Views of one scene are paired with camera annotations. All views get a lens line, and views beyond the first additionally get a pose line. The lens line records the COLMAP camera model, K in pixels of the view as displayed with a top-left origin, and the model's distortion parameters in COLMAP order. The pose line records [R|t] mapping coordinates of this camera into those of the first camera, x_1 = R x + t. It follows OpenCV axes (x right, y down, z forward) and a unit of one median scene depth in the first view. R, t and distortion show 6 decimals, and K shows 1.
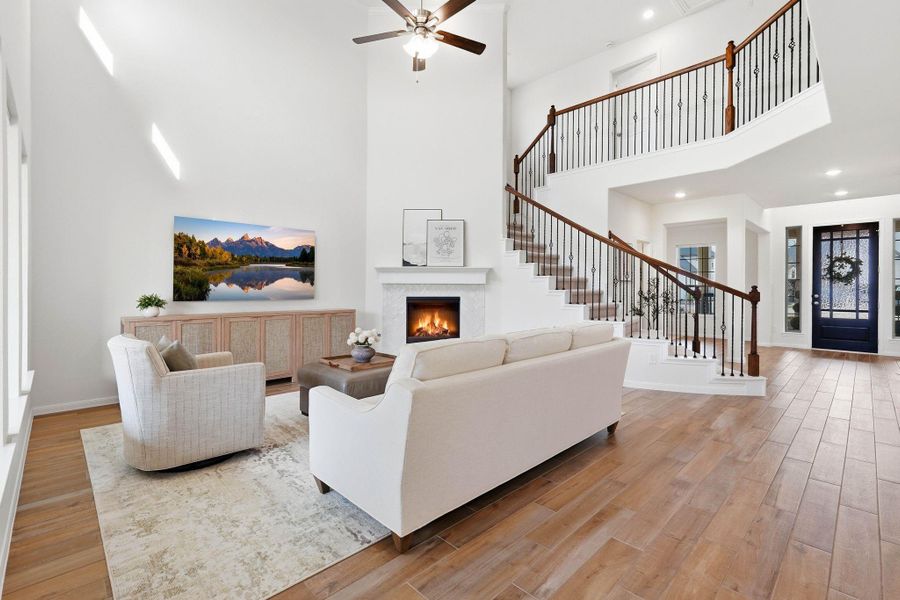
lens RADIAL K [[414.4, 0, 455.8], [0, 414.4, 286.1], [0, 0, 1]] dist [-0.008930, 0.003534]
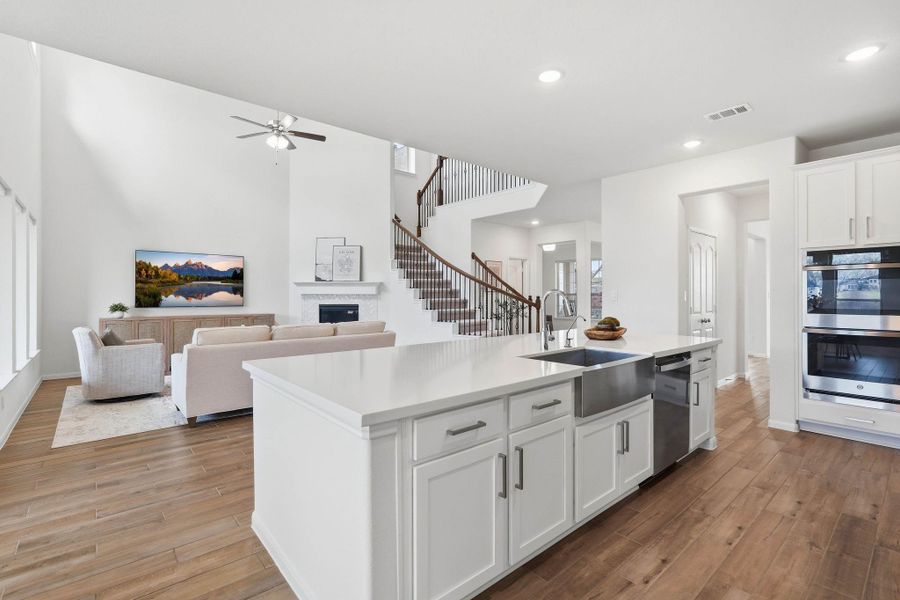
lens RADIAL K [[414.4, 0, 446.4], [0, 414.4, 296.8], [0, 0, 1]] dist [-0.008930, 0.003534]
pose [[0.997540, -0.003431, -0.070009, 0.448072], [0.003742, 0.999984, 0.004318, -0.003611], [0.069993, -0.004570, 0.997537, -0.332702]]
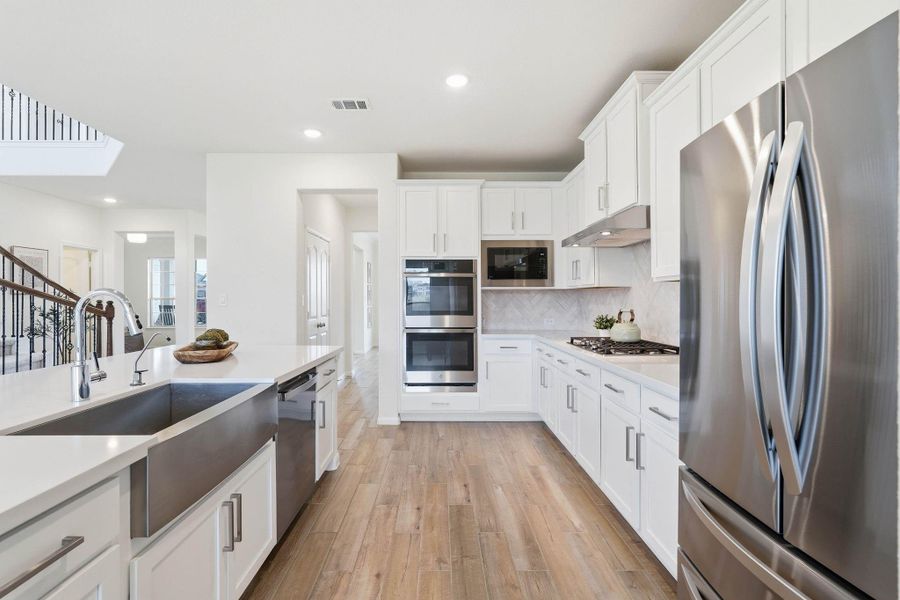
lens RADIAL K [[414.4, 0, 446.4], [0, 414.4, 298.1], [0, 0, 1]] dist [-0.008930, 0.003534]
pose [[0.693812, -0.002060, 0.720153, 0.500202], [0.004085, 0.999991, -0.001076, -0.001969], [-0.720145, 0.003688, 0.693814, -0.190011]]
